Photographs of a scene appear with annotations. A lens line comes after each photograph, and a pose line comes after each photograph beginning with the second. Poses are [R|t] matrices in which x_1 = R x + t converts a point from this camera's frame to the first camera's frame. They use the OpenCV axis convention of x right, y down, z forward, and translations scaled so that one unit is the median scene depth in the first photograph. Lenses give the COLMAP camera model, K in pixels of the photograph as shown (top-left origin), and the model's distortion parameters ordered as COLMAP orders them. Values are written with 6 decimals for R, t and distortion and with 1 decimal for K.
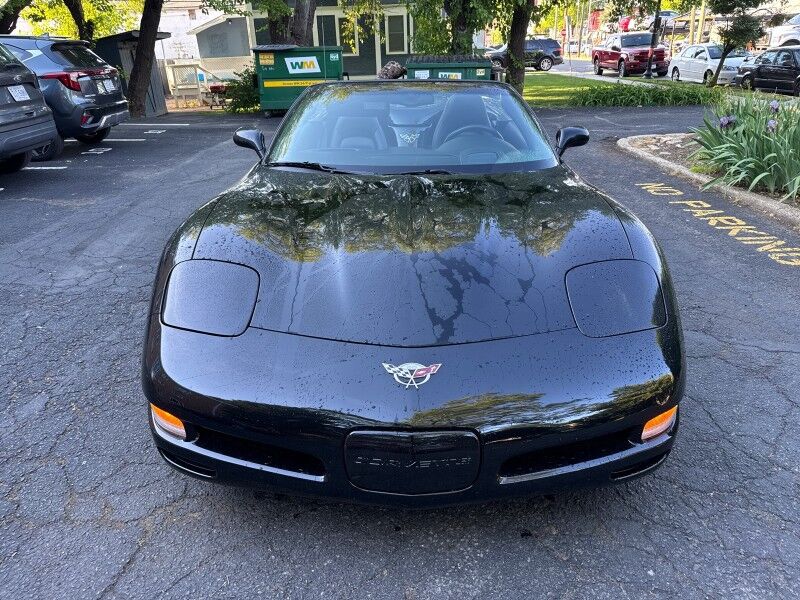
lens RADIAL K [[563.1, 0, 400.9], [0, 563.1, 296.9], [0, 0, 1]] dist [0.008836, -0.022483]
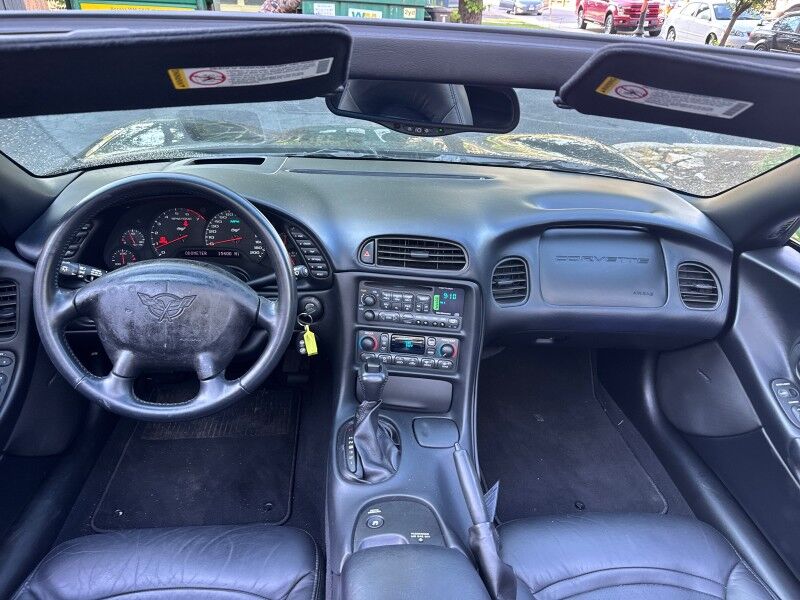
lens RADIAL K [[563.1, 0, 404.6], [0, 563.1, 279.7], [0, 0, 1]] dist [0.008836, -0.022483]
pose [[0.996948, 0.051643, 0.058549, 0.069687], [-0.055472, 0.996291, 0.065775, -0.073774], [-0.054935, -0.068822, 0.996115, 0.181242]]
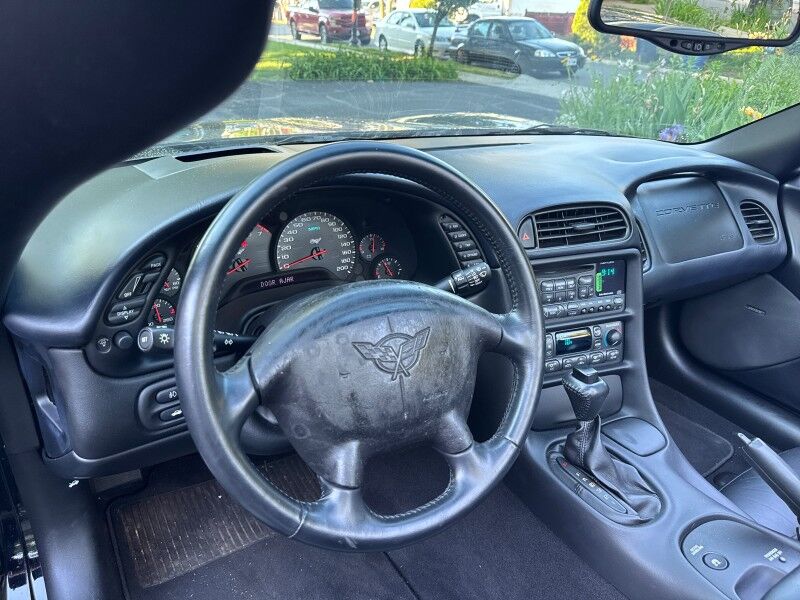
lens RADIAL K [[563.1, 0, 389.5], [0, 563.1, 294.3], [0, 0, 1]] dist [0.008836, -0.022483]
pose [[0.884407, -0.143198, 0.444205, 0.042380], [0.121221, 0.989583, 0.077661, -0.072784], [-0.450699, -0.014837, 0.892553, 0.201674]]
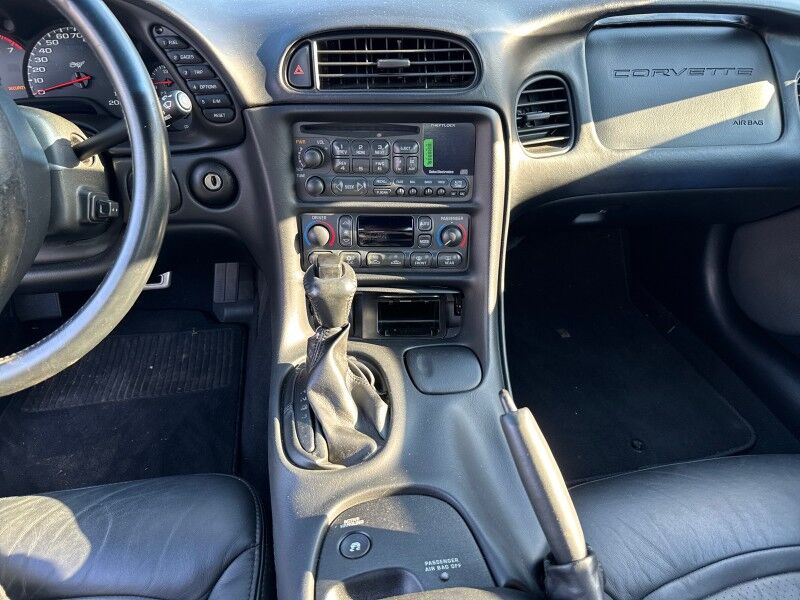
lens RADIAL K [[563.1, 0, 404.3], [0, 563.1, 304.1], [0, 0, 1]] dist [0.008836, -0.022483]
pose [[0.993001, -0.046264, 0.108664, 0.070813], [0.020721, 0.974055, 0.225359, -0.067351], [-0.116271, -0.221530, 0.968197, 0.201809]]
